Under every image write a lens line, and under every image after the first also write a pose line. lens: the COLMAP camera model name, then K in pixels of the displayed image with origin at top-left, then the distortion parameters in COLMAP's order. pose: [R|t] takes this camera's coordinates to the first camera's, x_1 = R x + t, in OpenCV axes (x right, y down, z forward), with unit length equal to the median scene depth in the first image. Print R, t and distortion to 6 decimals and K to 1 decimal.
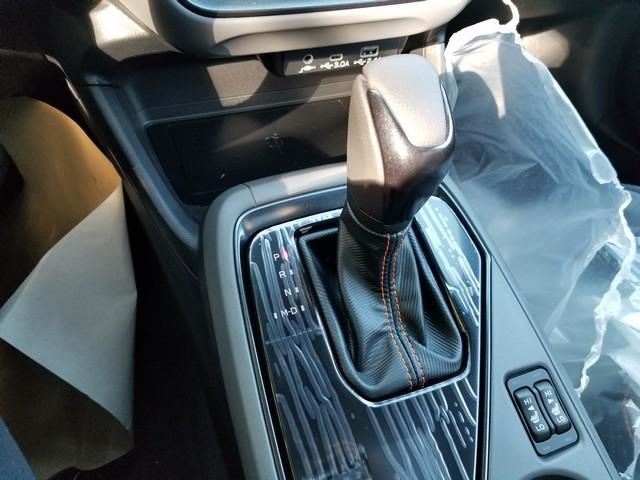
lens RADIAL K [[547.1, 0, 320.0], [0, 547.1, 240.0], [0, 0, 1]] dist [0.000306, -0.004729]
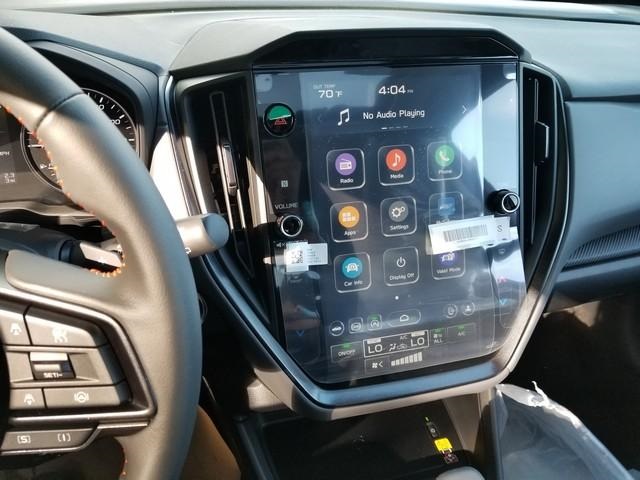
lens RADIAL K [[547.1, 0, 320.0], [0, 547.1, 240.0], [0, 0, 1]] dist [0.000306, -0.004729]
pose [[0.993849, 0.002985, -0.110706, -0.057060], [-0.036678, 0.952093, -0.303602, -0.356821], [0.104496, 0.305795, 0.946346, -0.538307]]
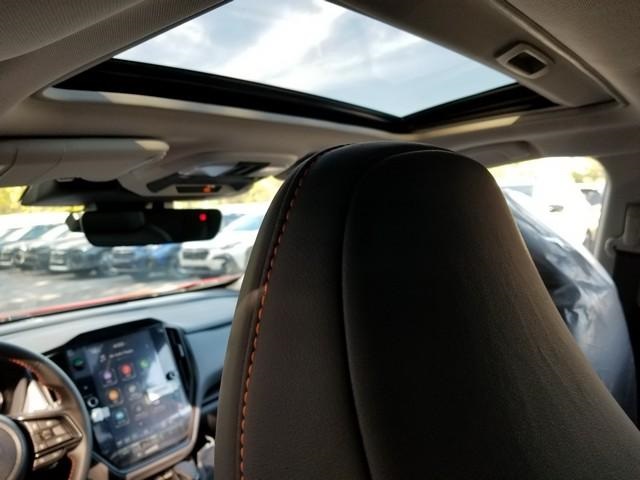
lens RADIAL K [[547.1, 0, 320.0], [0, 547.1, 240.0], [0, 0, 1]] dist [0.000306, -0.004729]
pose [[0.859295, -0.185044, 0.476835, -0.490126], [0.468390, 0.659216, -0.588256, 1.202227], [-0.205484, 0.728830, 0.653134, -2.545264]]
